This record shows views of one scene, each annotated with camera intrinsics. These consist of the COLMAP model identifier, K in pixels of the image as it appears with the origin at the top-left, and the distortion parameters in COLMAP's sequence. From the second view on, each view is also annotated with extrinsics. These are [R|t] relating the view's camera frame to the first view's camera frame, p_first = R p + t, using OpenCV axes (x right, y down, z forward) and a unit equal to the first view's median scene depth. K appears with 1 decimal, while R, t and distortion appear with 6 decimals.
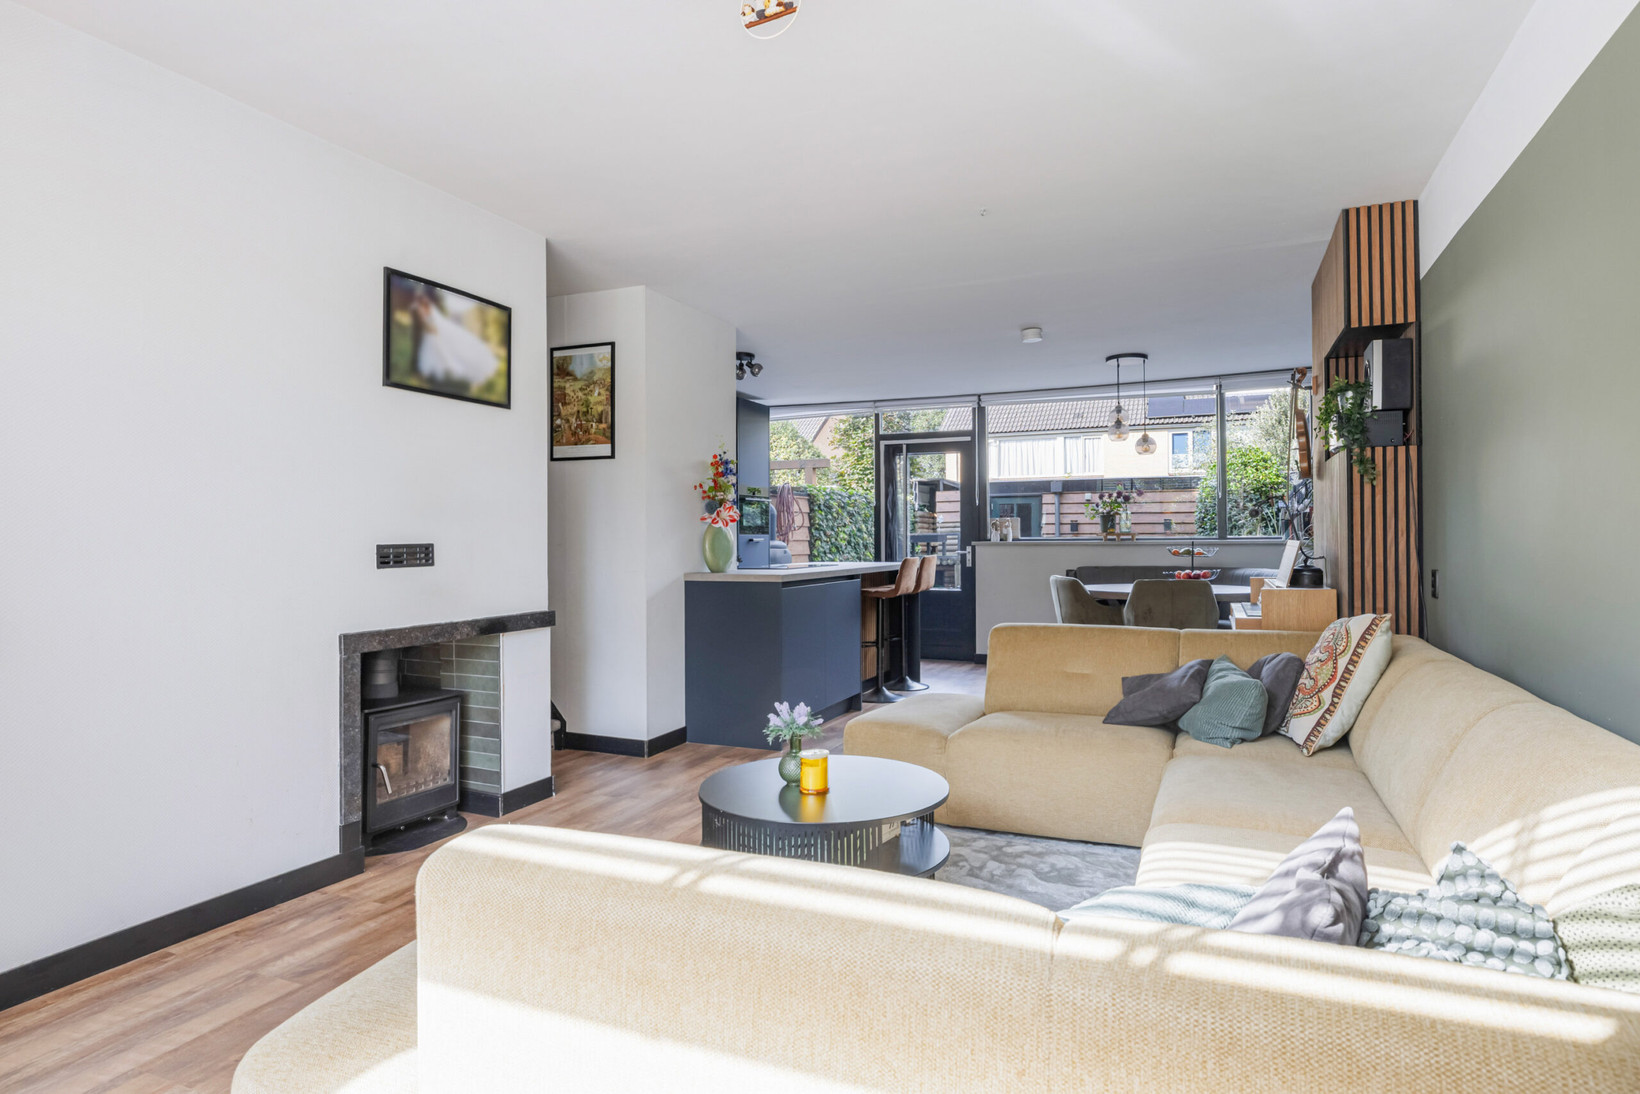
lens RADIAL K [[914.7, 0, 823.4], [0, 914.7, 535.0], [0, 0, 1]] dist [0.004094, 0.000029]
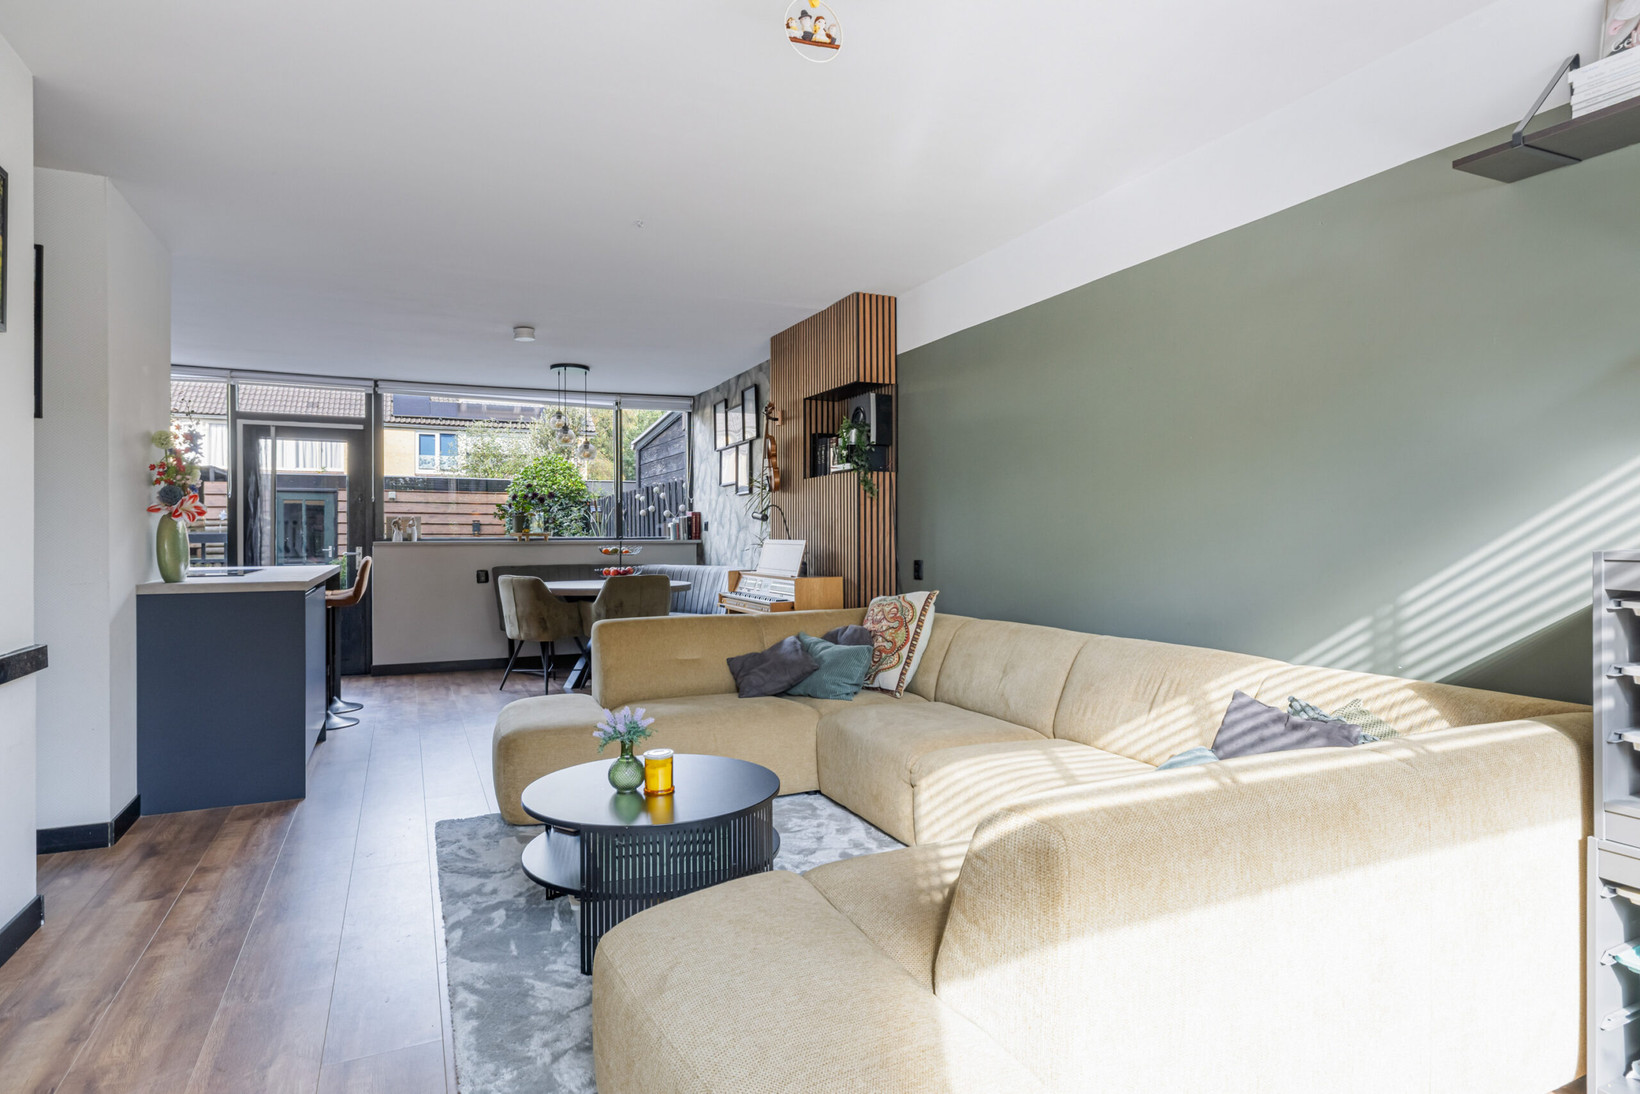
lens RADIAL K [[896.7, 0, 825.9], [0, 896.7, 535.6], [0, 0, 1]] dist [0.001837, -0.000803]
pose [[0.661330, 0.005652, 0.750074, -0.247958], [-0.005000, 0.999983, -0.003126, 0.002295], [-0.750079, -0.001683, 0.661347, 0.091611]]
